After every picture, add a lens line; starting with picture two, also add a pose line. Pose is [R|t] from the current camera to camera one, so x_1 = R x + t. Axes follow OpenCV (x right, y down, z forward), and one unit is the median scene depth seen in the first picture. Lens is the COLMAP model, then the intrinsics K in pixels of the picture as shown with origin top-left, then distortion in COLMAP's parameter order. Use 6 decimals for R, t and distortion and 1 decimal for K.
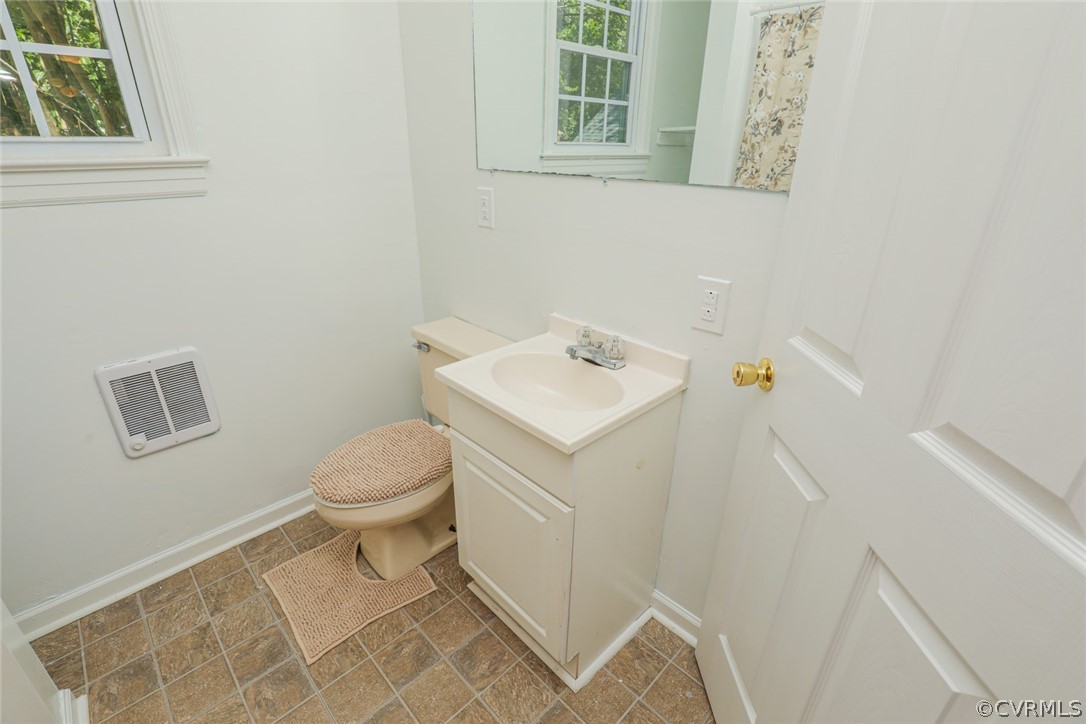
lens RADIAL K [[494.2, 0, 543.0], [0, 494.2, 362.0], [0, 0, 1]] dist [-0.037316, 0.008142]
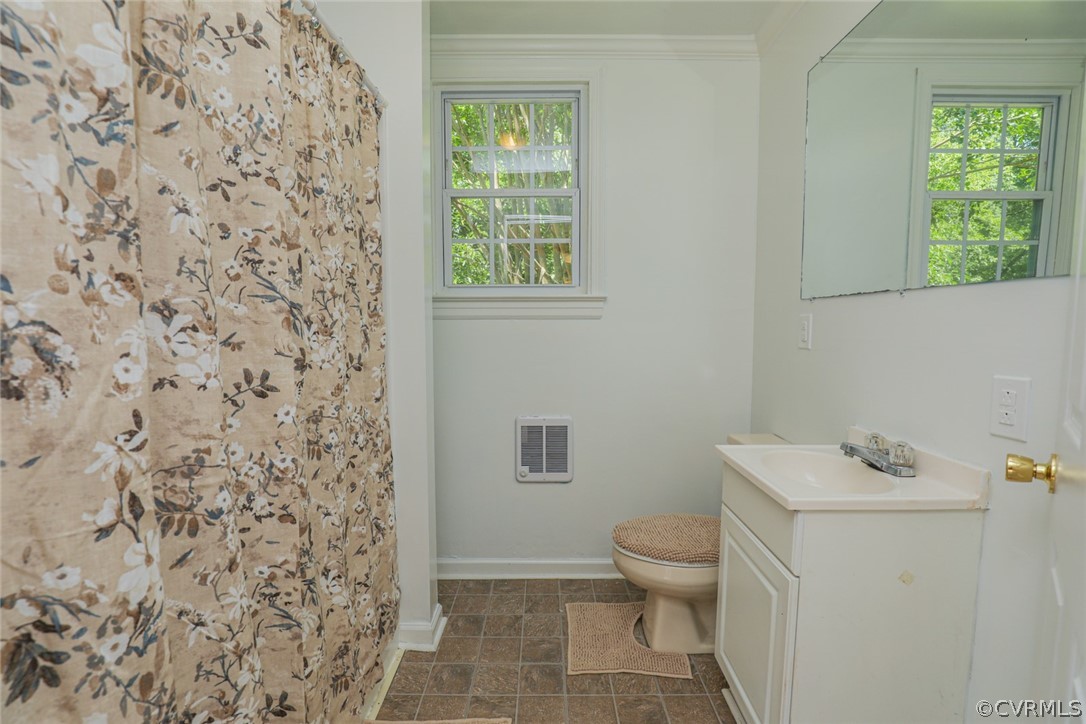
lens RADIAL K [[494.2, 0, 543.0], [0, 494.2, 362.0], [0, 0, 1]] dist [-0.037316, 0.008142]
pose [[0.711925, 0.042539, -0.700965, 0.262277], [-0.275545, 0.935039, -0.223109, 0.176650], [0.645939, 0.351985, 0.677399, -0.117271]]
